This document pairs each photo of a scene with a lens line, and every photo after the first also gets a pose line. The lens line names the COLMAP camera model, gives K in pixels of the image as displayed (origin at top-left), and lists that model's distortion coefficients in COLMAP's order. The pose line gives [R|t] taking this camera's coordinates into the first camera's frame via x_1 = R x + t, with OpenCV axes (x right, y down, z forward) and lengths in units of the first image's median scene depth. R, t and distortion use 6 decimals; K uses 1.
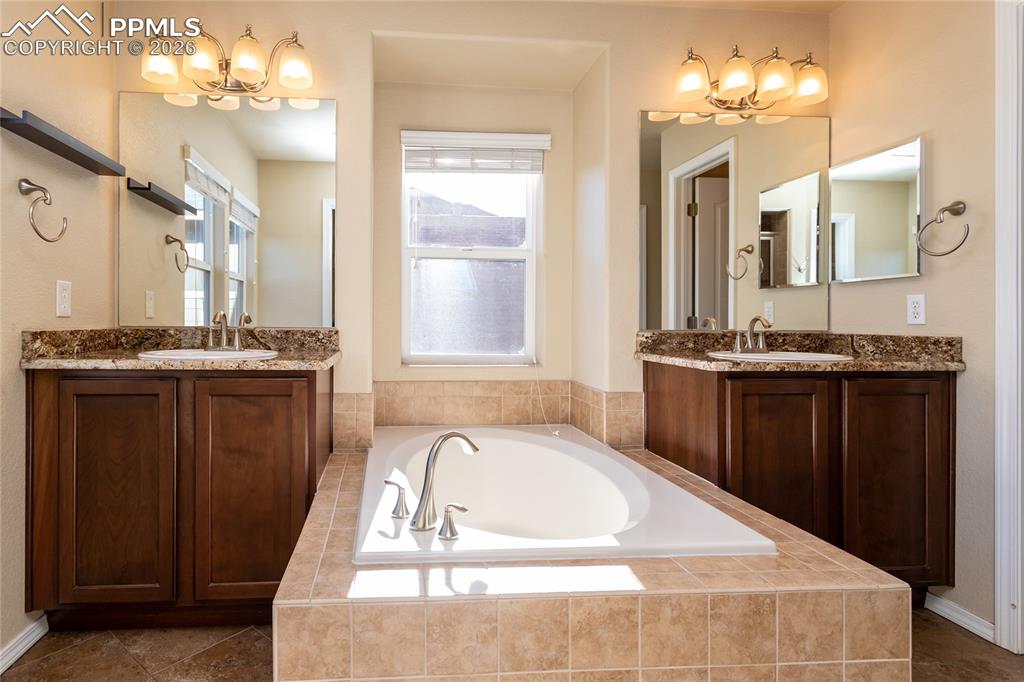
lens RADIAL K [[540.9, 0, 512.1], [0, 540.9, 314.4], [0, 0, 1]] dist [-0.000482, 0.000310]
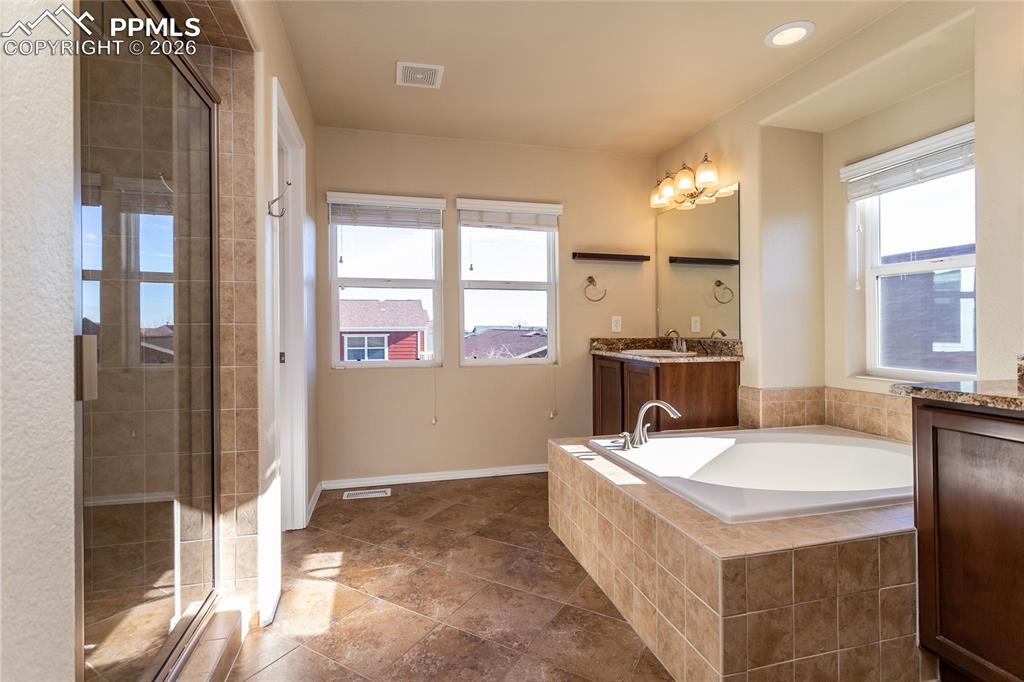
lens RADIAL K [[500.8, 0, 515.5], [0, 500.8, 317.2], [0, 0, 1]] dist [0.003076, 0.001029]
pose [[0.181687, -0.025048, -0.983037, 1.085702], [0.009502, 0.999674, -0.023716, -0.012560], [0.983310, -0.005032, 0.181866, 0.204622]]
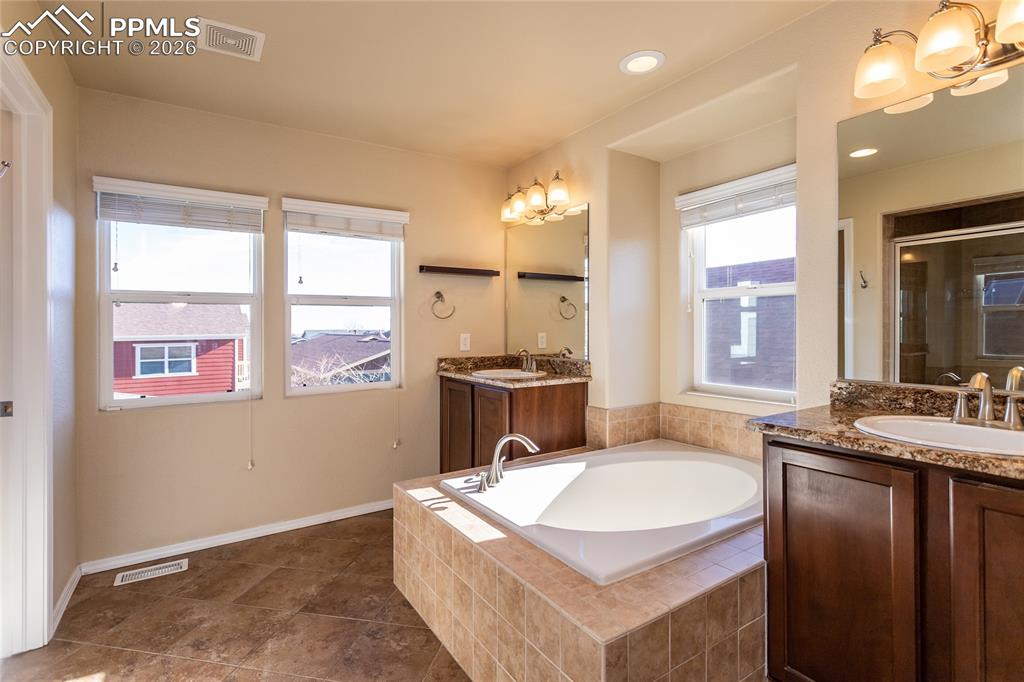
lens RADIAL K [[501.6, 0, 503.0], [0, 501.6, 317.7], [0, 0, 1]] dist [0.002516, 0.001326]
pose [[0.460127, -0.027083, -0.887440, 0.939772], [0.010151, 0.999630, -0.025244, -0.071057], [0.887795, 0.002607, 0.460232, 0.220250]]
